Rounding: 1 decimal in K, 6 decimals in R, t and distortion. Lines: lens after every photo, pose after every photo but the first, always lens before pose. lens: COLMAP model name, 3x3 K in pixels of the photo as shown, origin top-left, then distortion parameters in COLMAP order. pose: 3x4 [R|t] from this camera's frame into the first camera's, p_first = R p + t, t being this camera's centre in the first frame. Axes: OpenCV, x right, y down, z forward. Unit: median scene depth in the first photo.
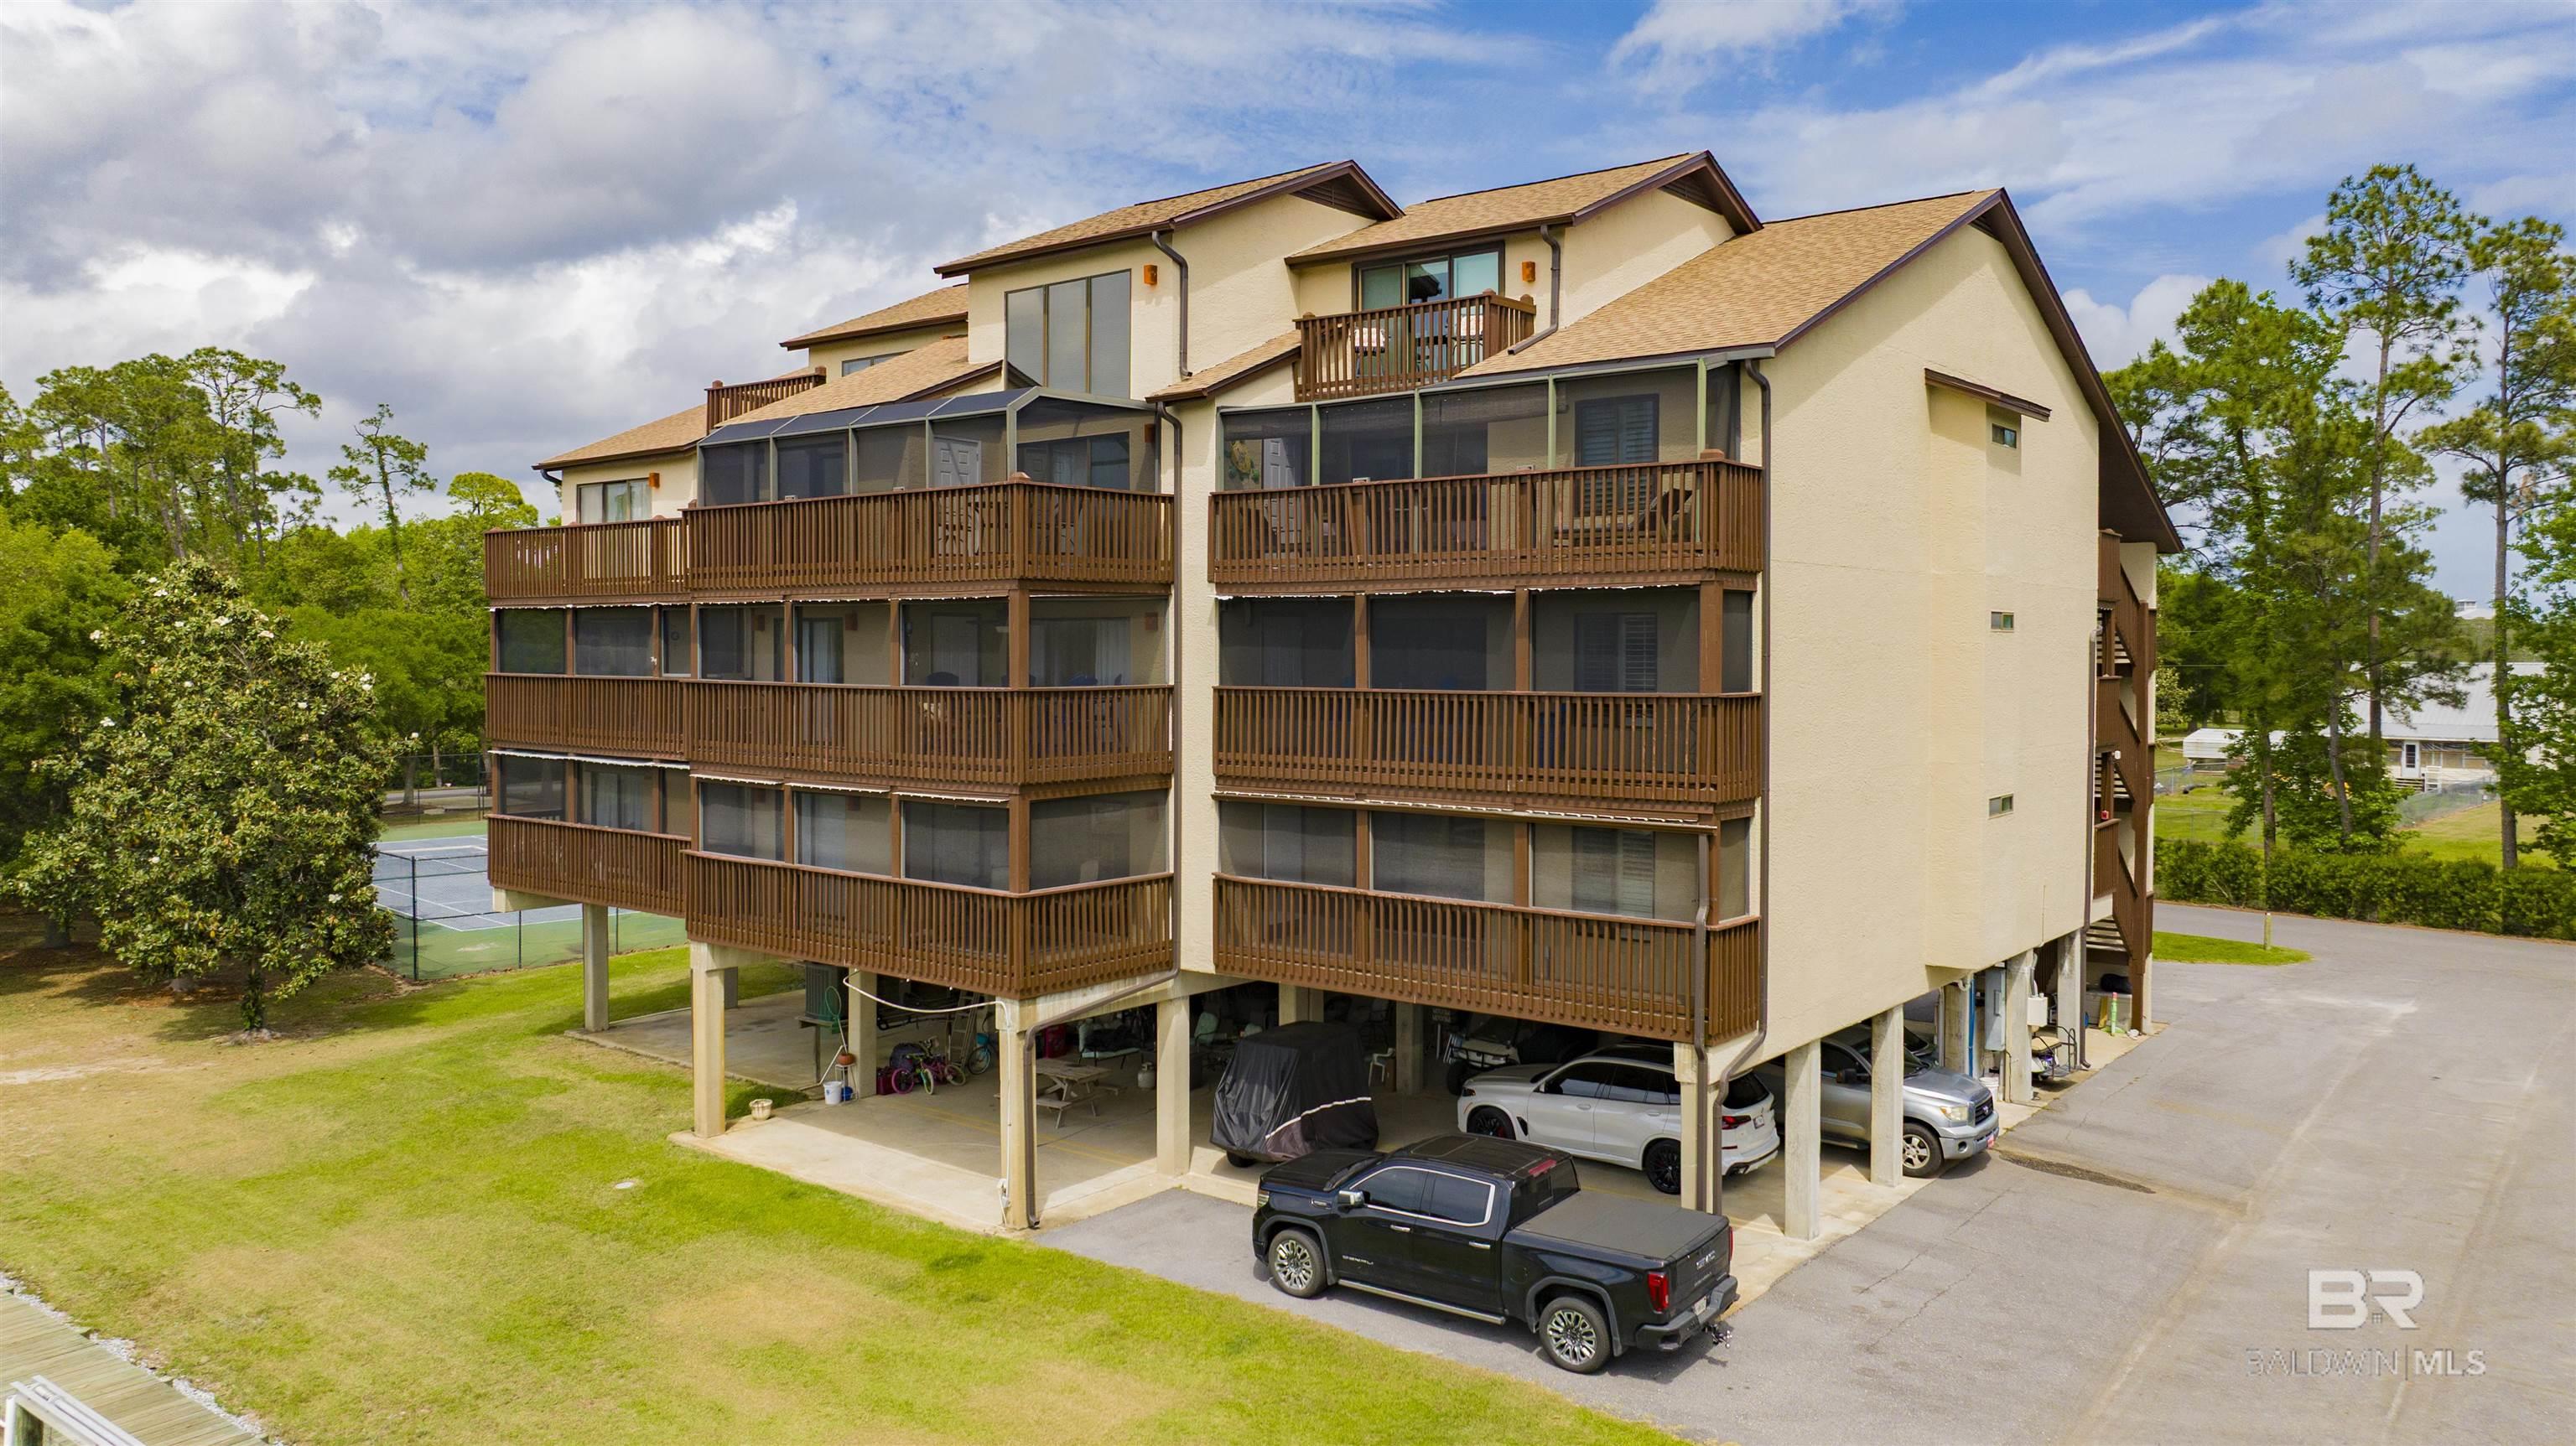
lens RADIAL K [[1776.8, 0, 1288.0], [0, 1776.8, 723.0], [0, 0, 1]] dist [-0.049148, 0.040861]
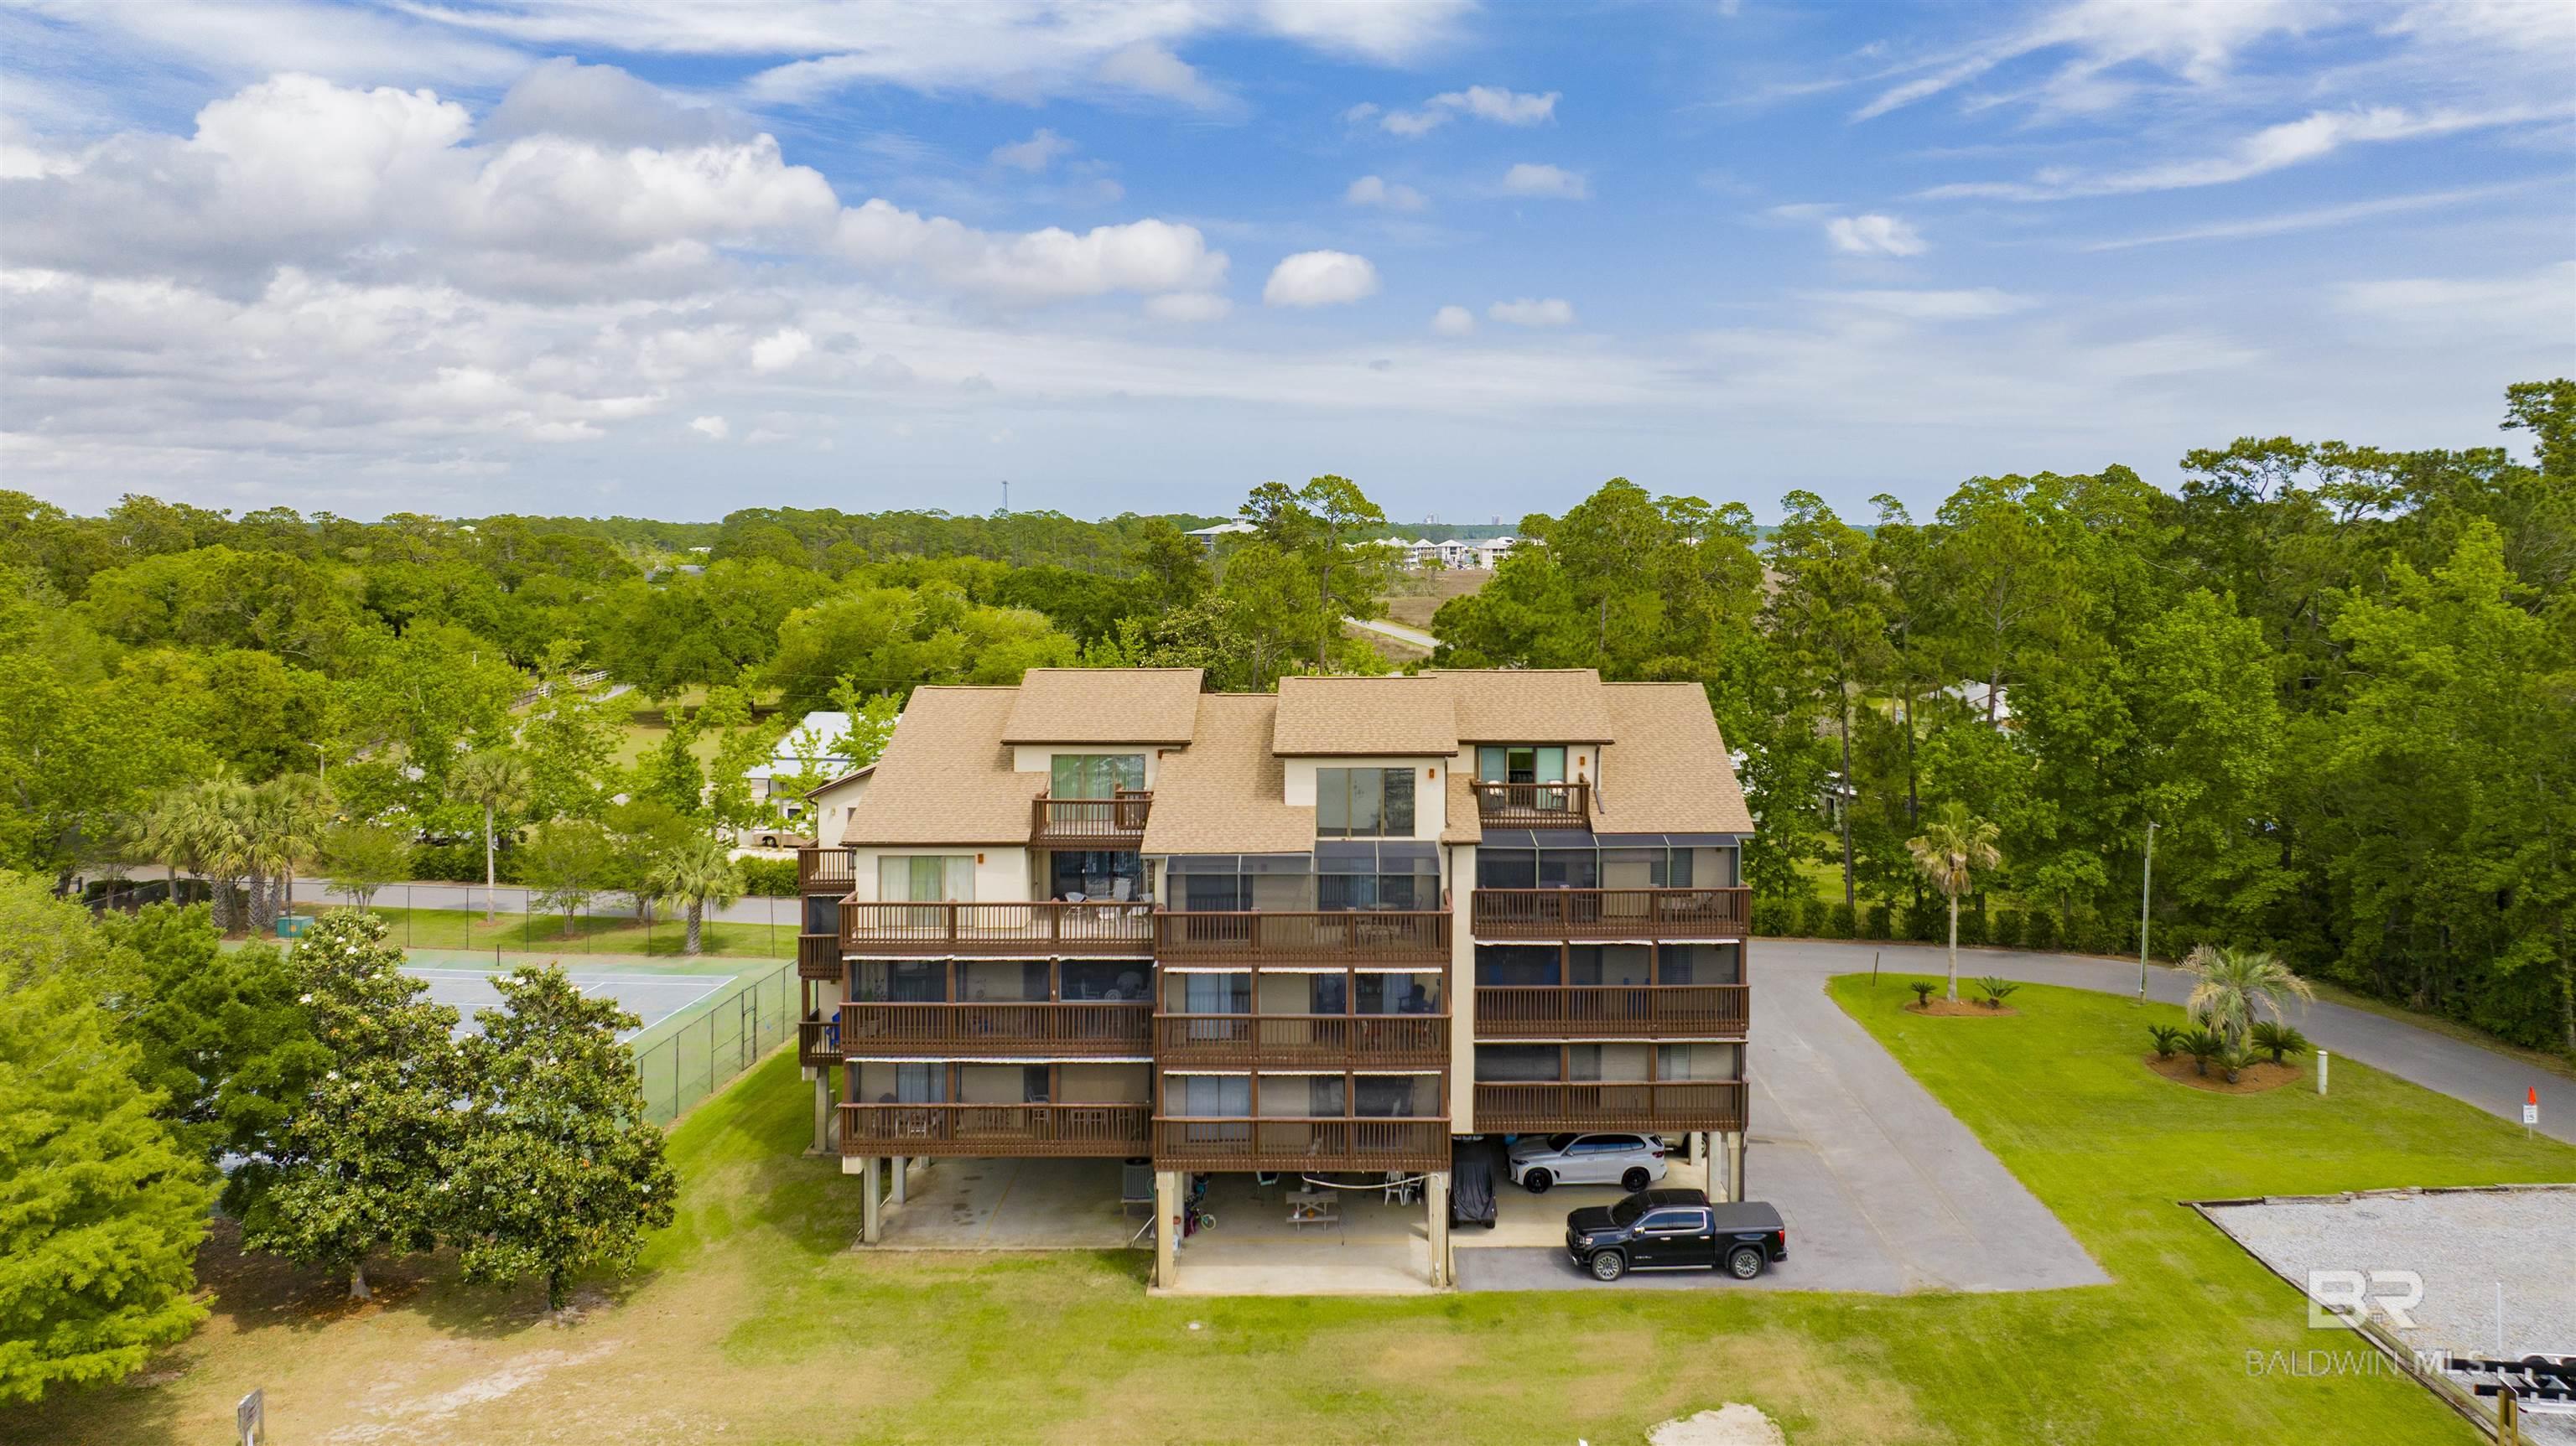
lens RADIAL K [[1812.0, 0, 1349.2], [0, 1812.0, 694.5], [0, 0, 1]] dist [-0.029876, 0.002096]
pose [[0.772082, -0.053927, 0.633231, -1.395452], [0.019489, 0.997934, 0.061224, -0.471158], [-0.635225, -0.034929, 0.771537, -0.435045]]
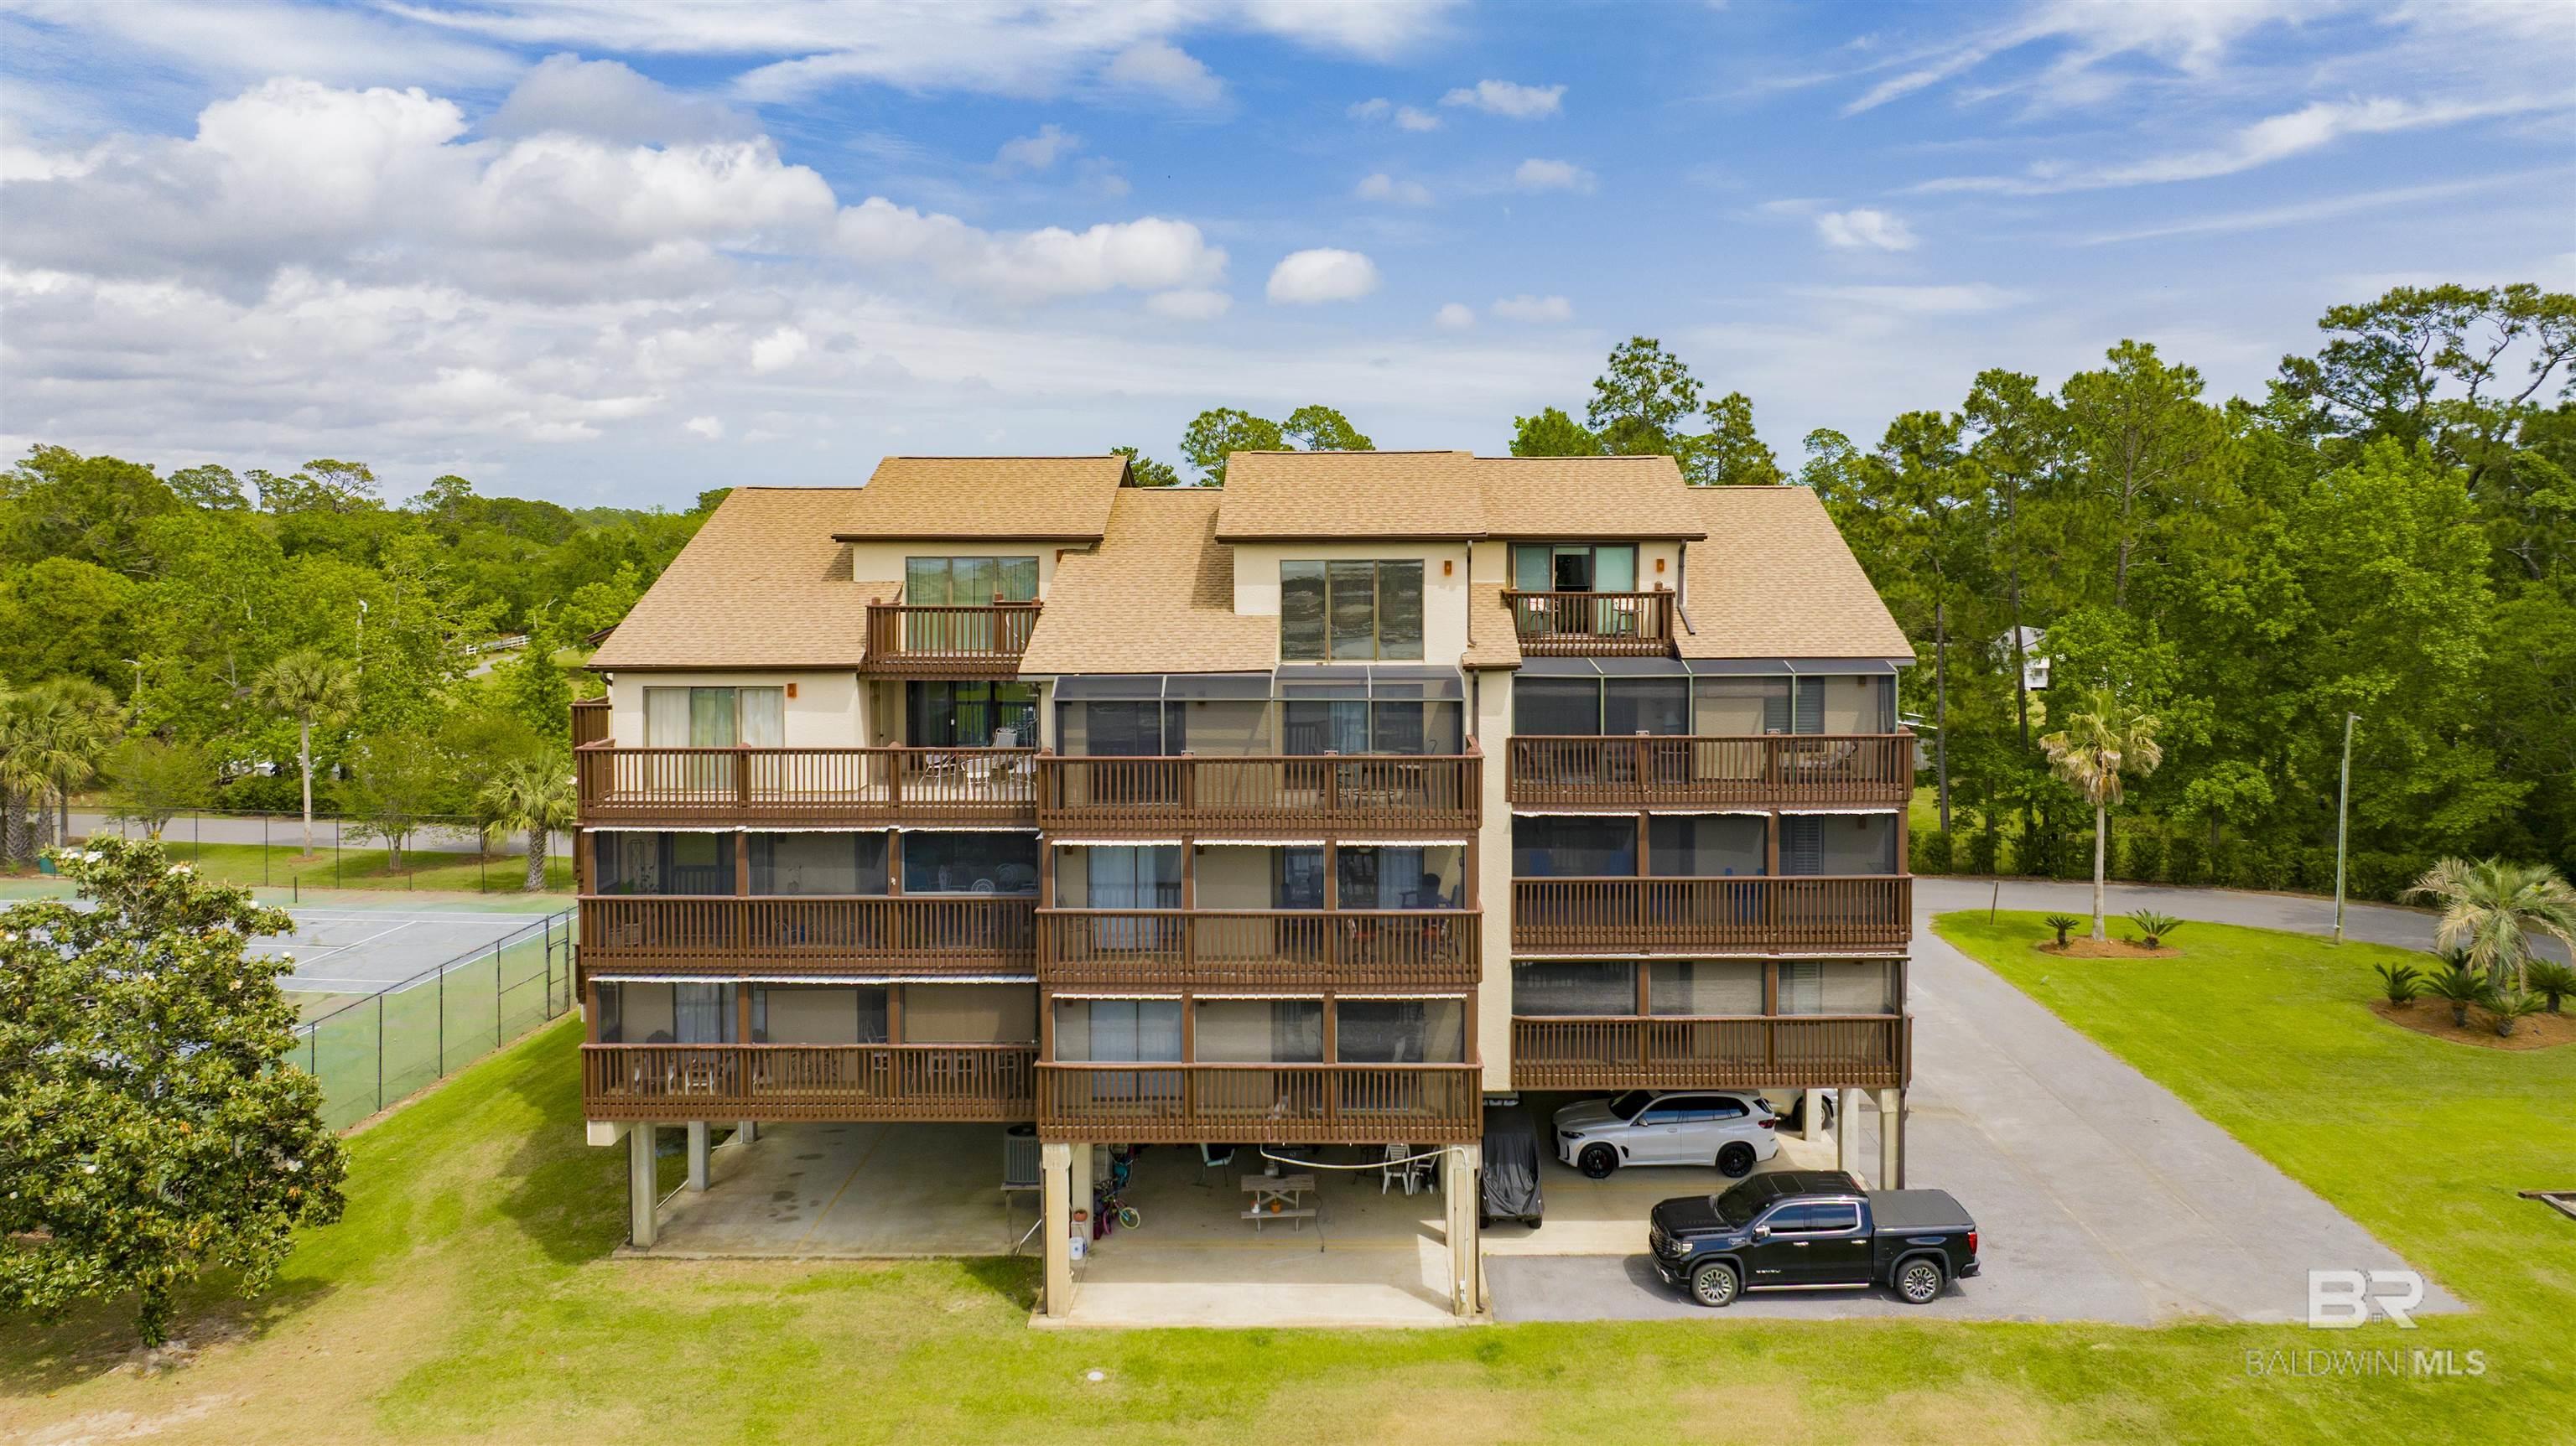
lens RADIAL K [[1776.8, 0, 1288.0], [0, 1776.8, 723.0], [0, 0, 1]] dist [-0.049148, 0.040861]
pose [[0.790650, -0.066294, 0.608669, -0.984840], [0.028283, 0.997014, 0.071851, -0.241731], [-0.611615, -0.039594, 0.790164, 0.054618]]
